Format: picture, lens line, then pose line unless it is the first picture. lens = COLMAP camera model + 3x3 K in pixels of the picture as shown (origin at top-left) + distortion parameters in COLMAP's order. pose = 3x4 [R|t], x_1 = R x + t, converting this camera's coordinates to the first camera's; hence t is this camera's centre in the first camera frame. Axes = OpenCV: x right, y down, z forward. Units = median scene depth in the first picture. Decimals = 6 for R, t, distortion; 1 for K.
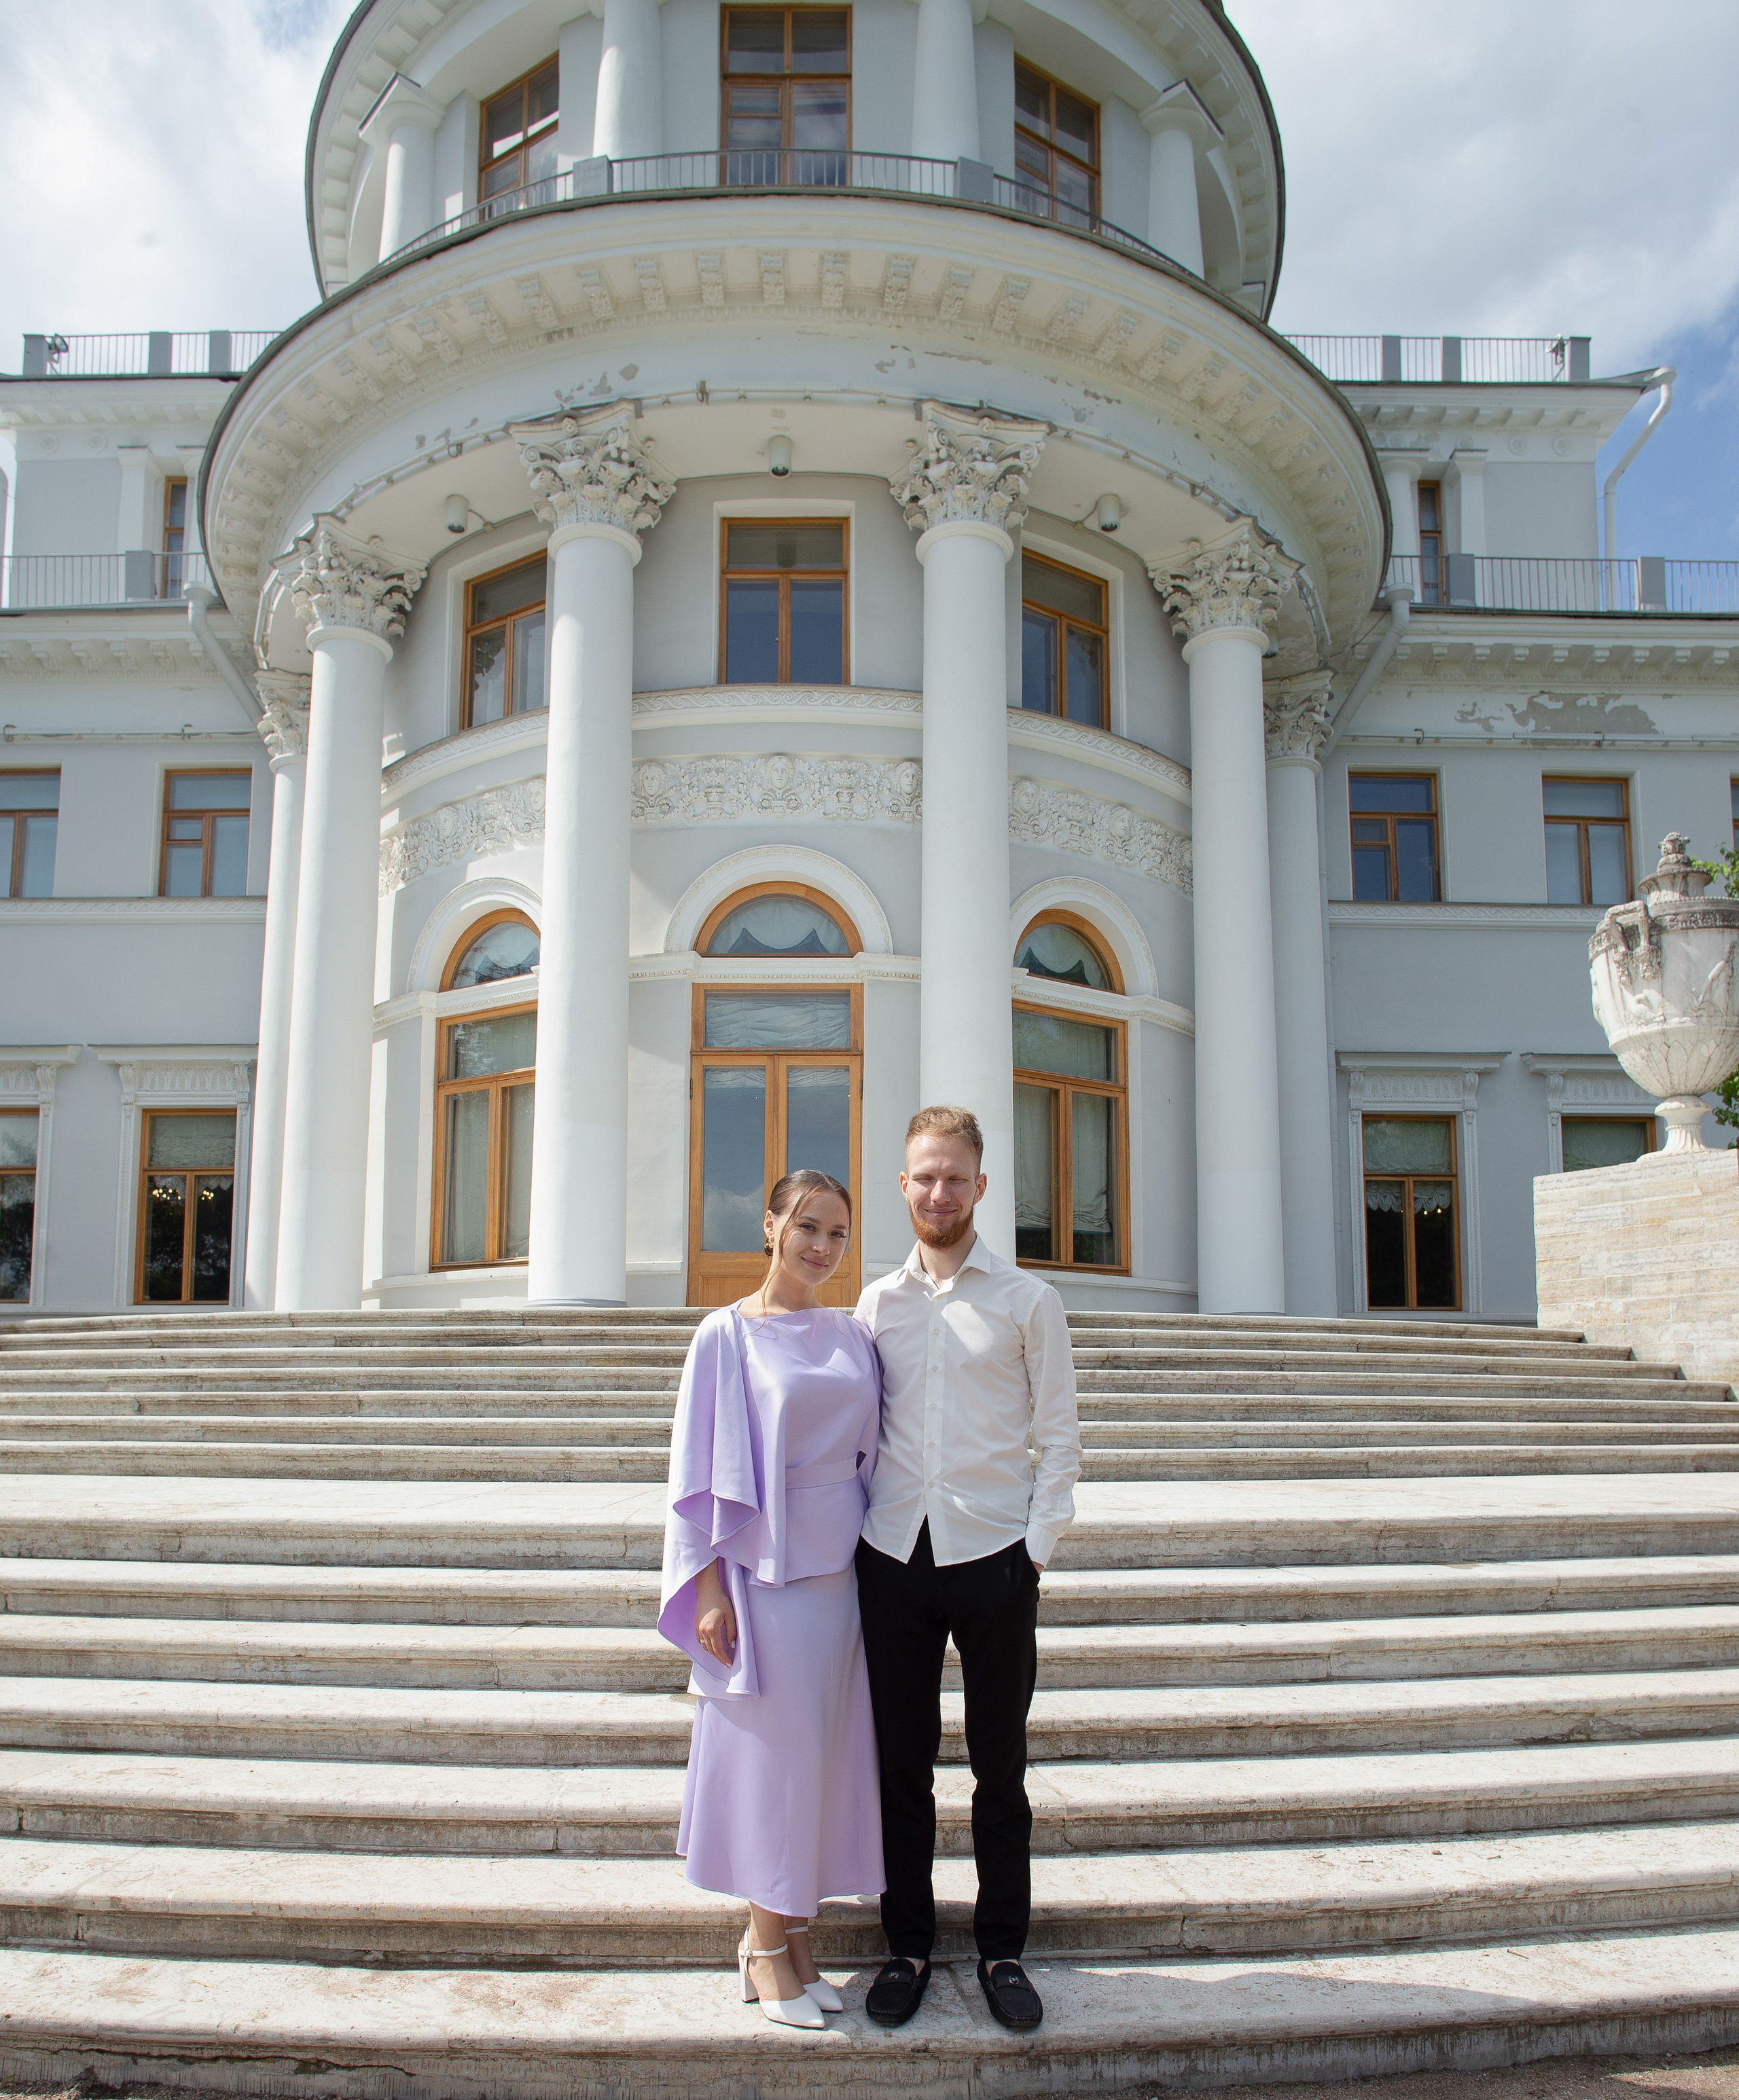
lens RADIAL K [[1541.2, 0, 838.6], [0, 1541.2, 1289.6], [0, 0, 1]] dist [-0.078380, 0.059015]
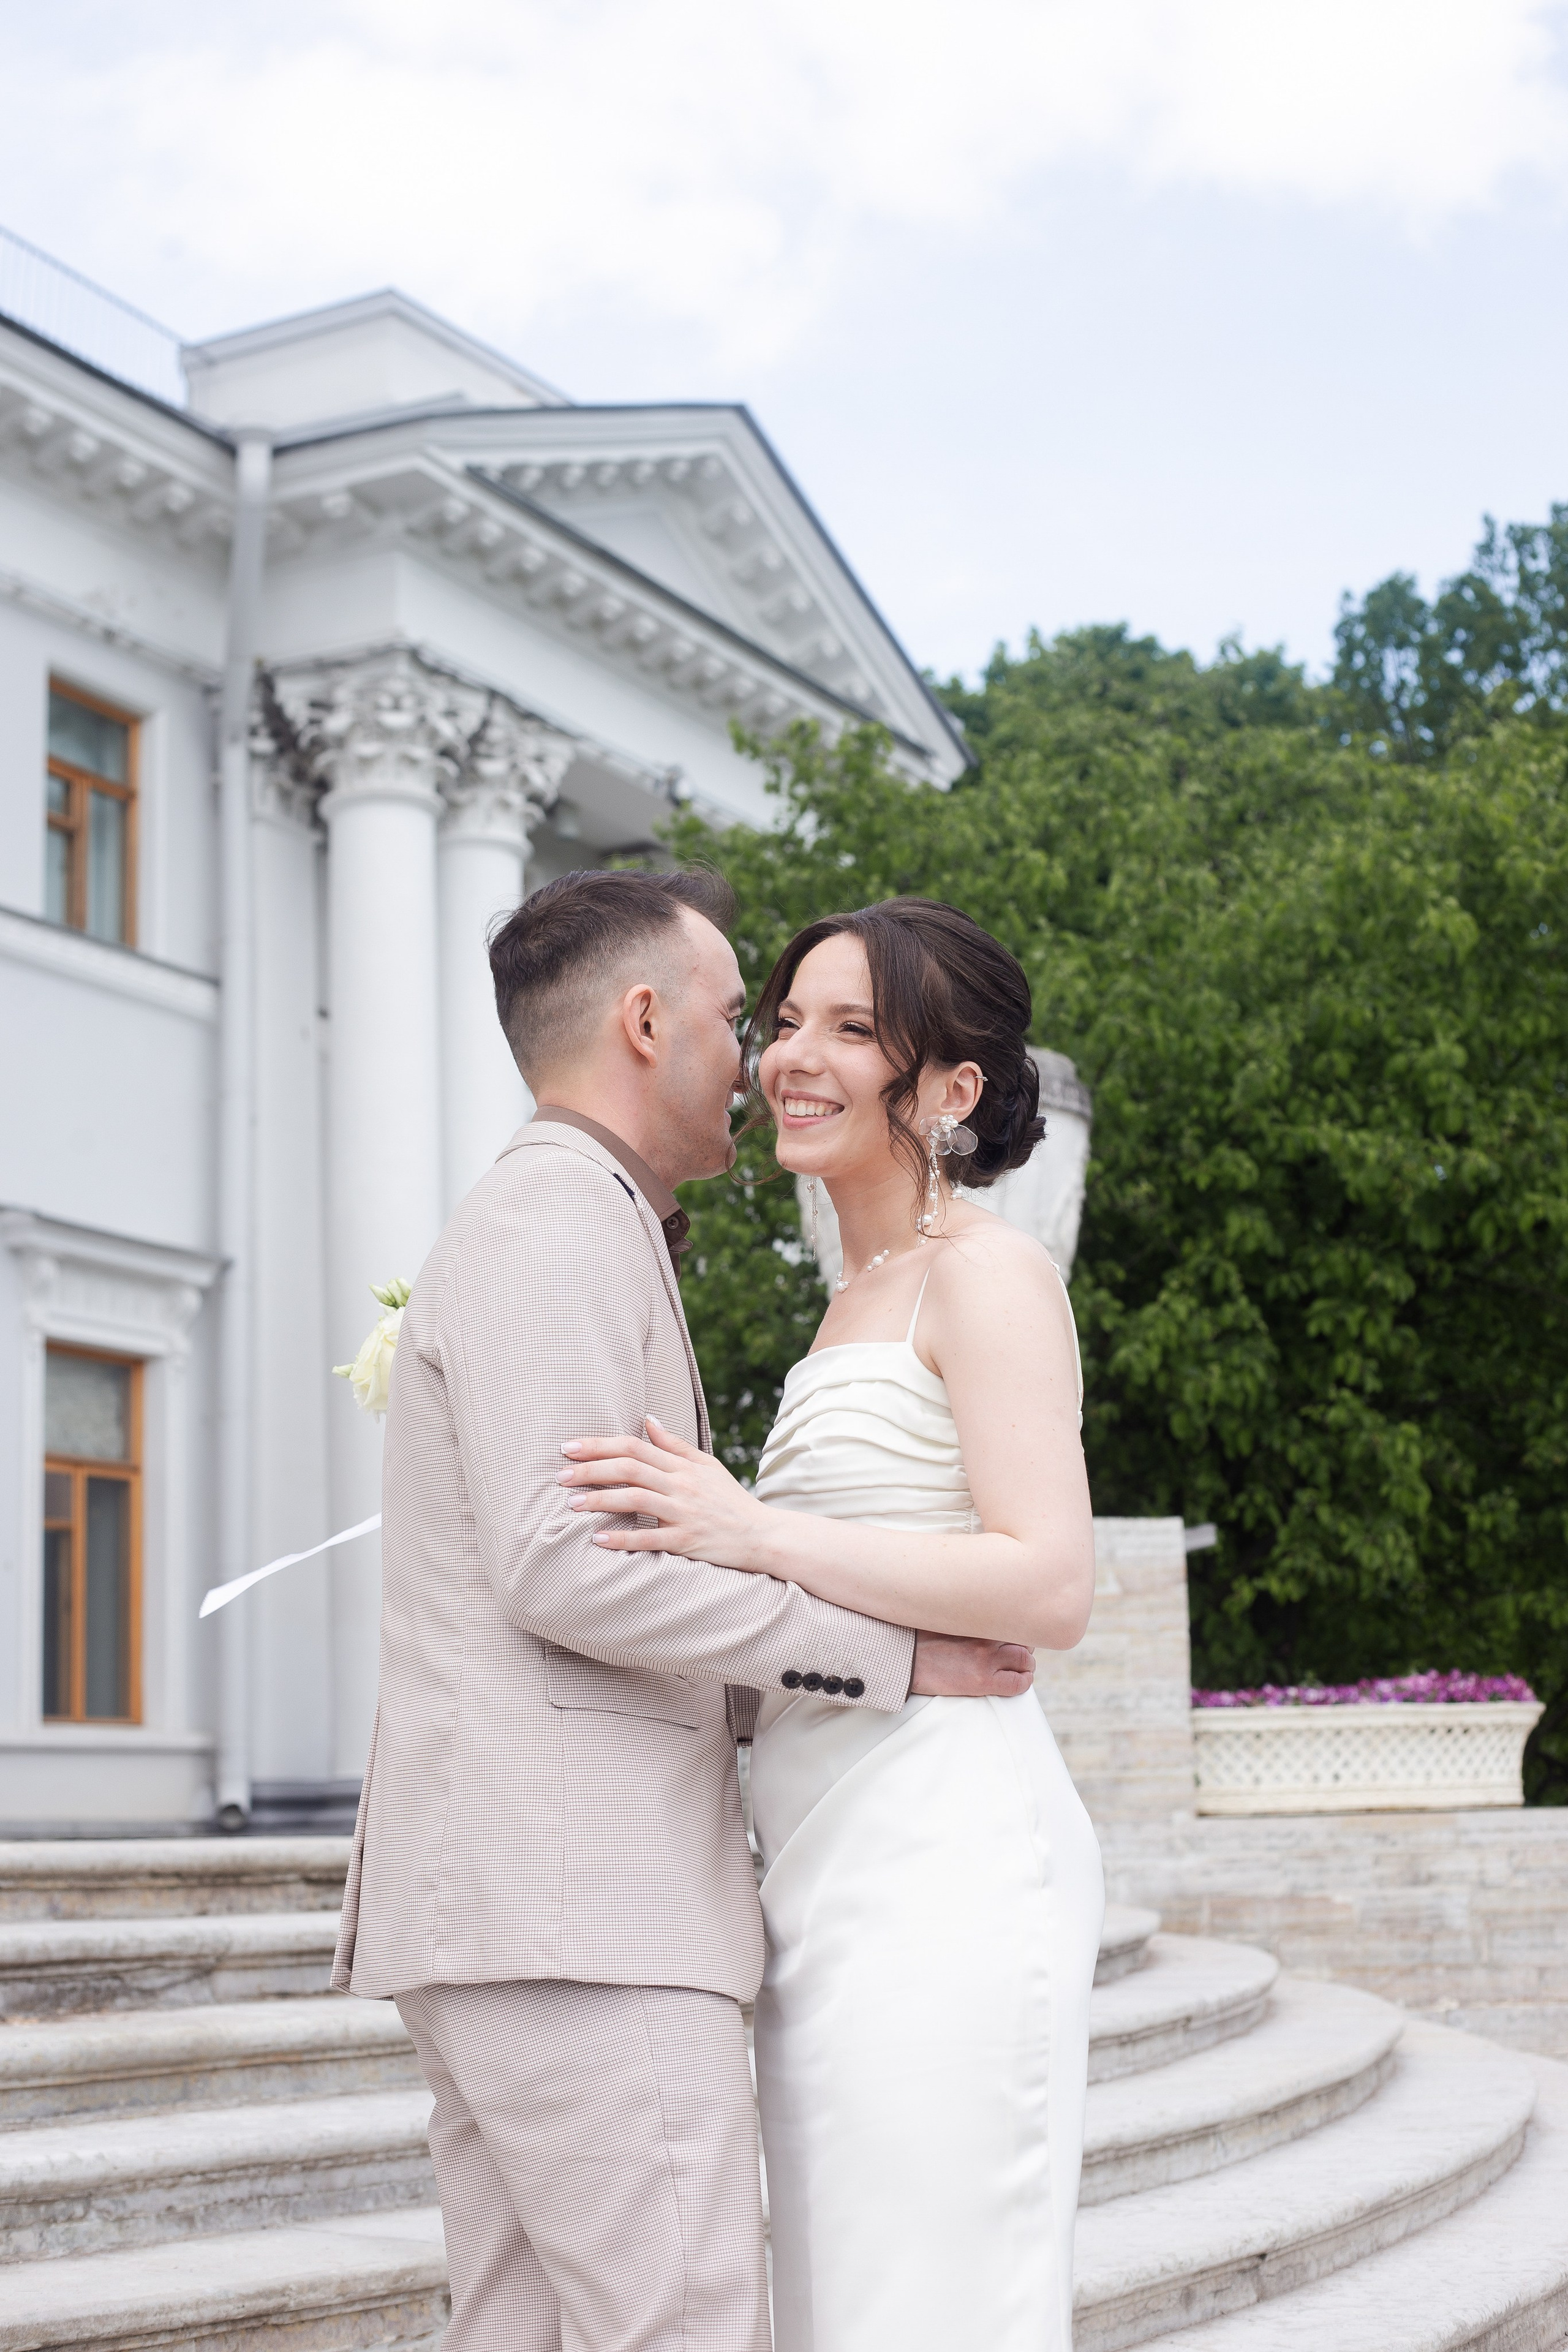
lens RADIAL K [[3440.1, 0, 789.7], [0, 3440.1, 1177.6], [0, 0, 1]] dist [-0.093511, -0.046485]
pose [[0.453111, 0.154856, 0.877901, -0.410192], [-0.050495, 0.987674, -0.148157, -0.013701], [-0.890023, 0.022802, 0.455346, 0.349985]]
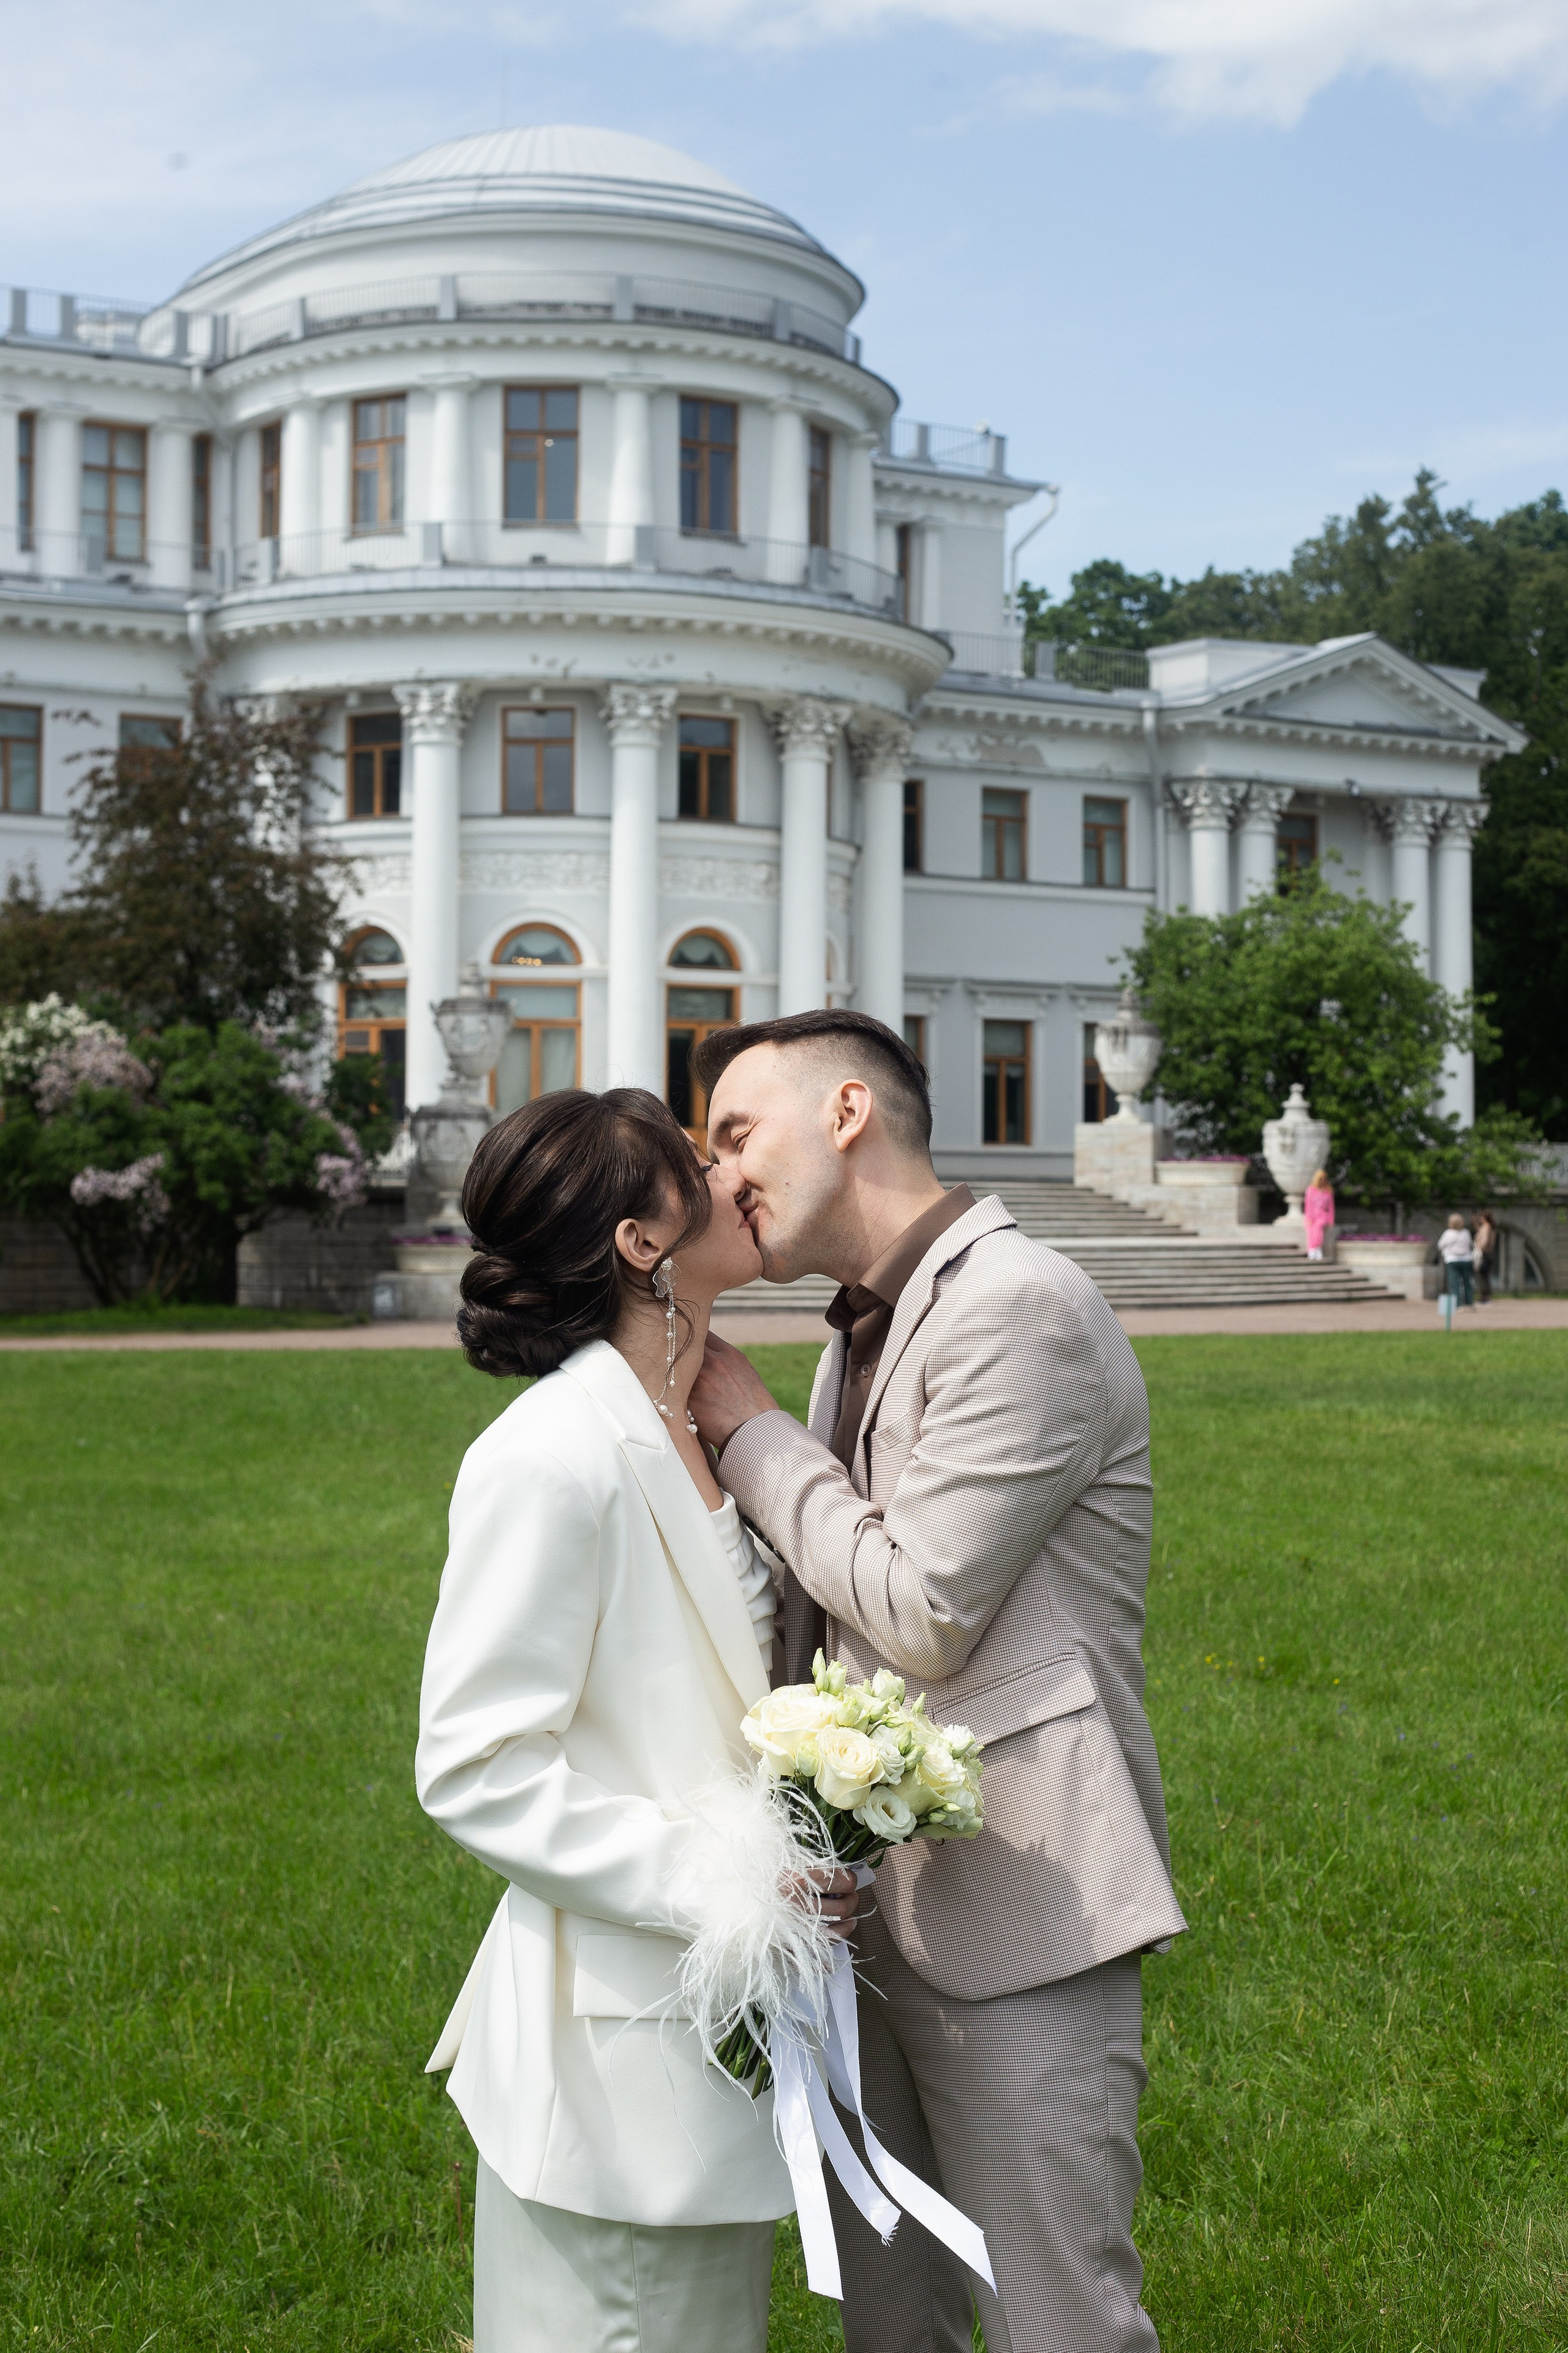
lens RADIAL K [[3543.3, 0, 786.5], [0, 3543.3, 1173.6], [0, 0, 1]] dist [-0.098785, -0.000774]
pose [[0.840904, 0.005501, 0.541157, -2.278671], [-0.051317, 0.996253, 0.069614, -0.274667], [-0.538746, -0.086310, 0.838035, -2.676896]]
